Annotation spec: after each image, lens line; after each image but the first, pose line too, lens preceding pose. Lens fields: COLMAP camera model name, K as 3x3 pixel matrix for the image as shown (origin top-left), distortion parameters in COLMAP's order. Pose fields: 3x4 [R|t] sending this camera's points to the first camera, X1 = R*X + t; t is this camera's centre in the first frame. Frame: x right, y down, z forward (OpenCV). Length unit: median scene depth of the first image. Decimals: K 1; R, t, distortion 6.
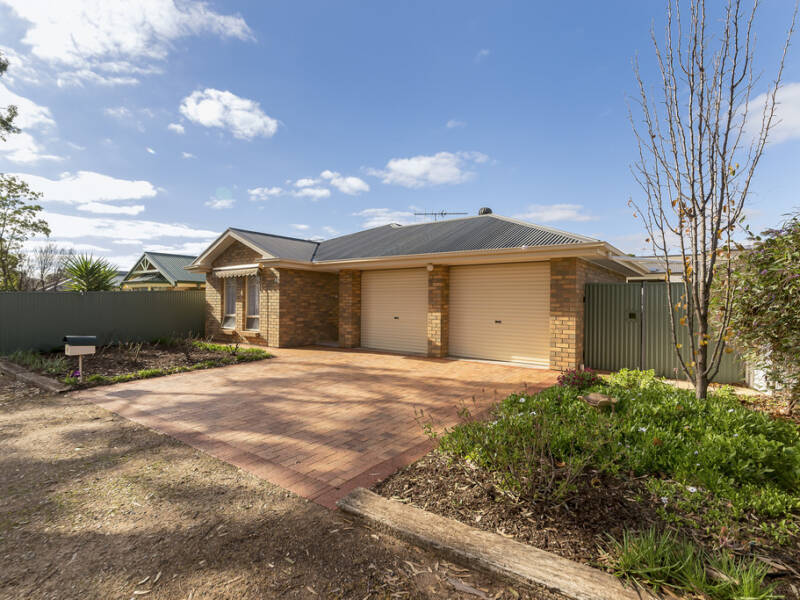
lens RADIAL K [[405.1, 0, 398.7], [0, 405.1, 303.4], [0, 0, 1]] dist [-0.005079, -0.000262]
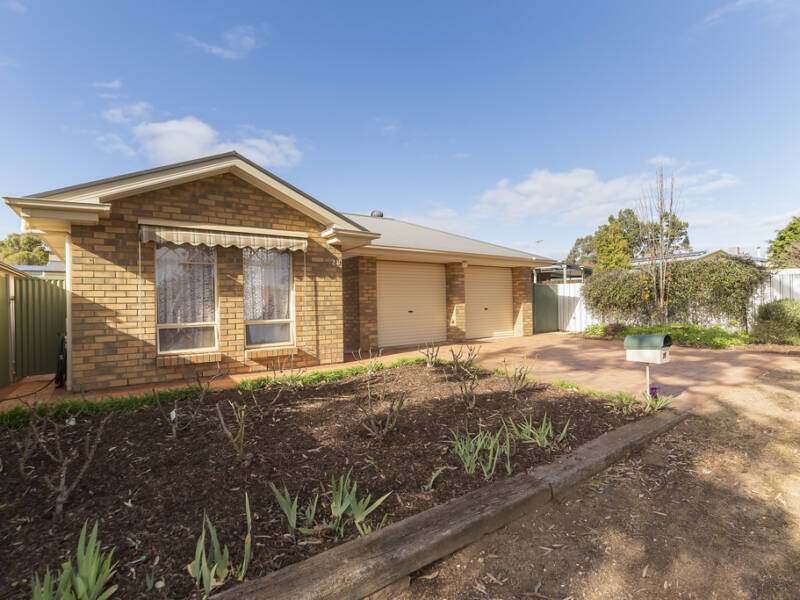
lens RADIAL K [[405.1, 0, 393.3], [0, 405.1, 300.1], [0, 0, 1]] dist [-0.005079, -0.000262]
pose [[0.298143, -0.008206, 0.954486, -0.895501], [0.021780, 0.999761, 0.001792, 0.004985], [-0.954273, 0.020255, 0.298250, 0.692689]]
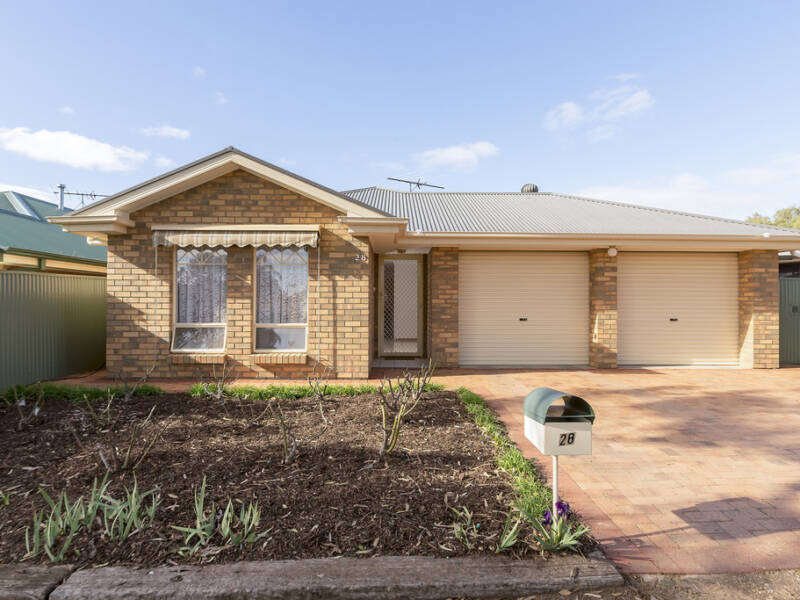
lens RADIAL K [[467.2, 0, 398.9], [0, 467.2, 300.1], [0, 0, 1]] dist [-0.001299, -0.002015]
pose [[0.787574, -0.002378, 0.616215, -0.642368], [0.005811, 0.999977, -0.003568, 0.003015], [-0.616192, 0.006391, 0.787570, 0.449210]]
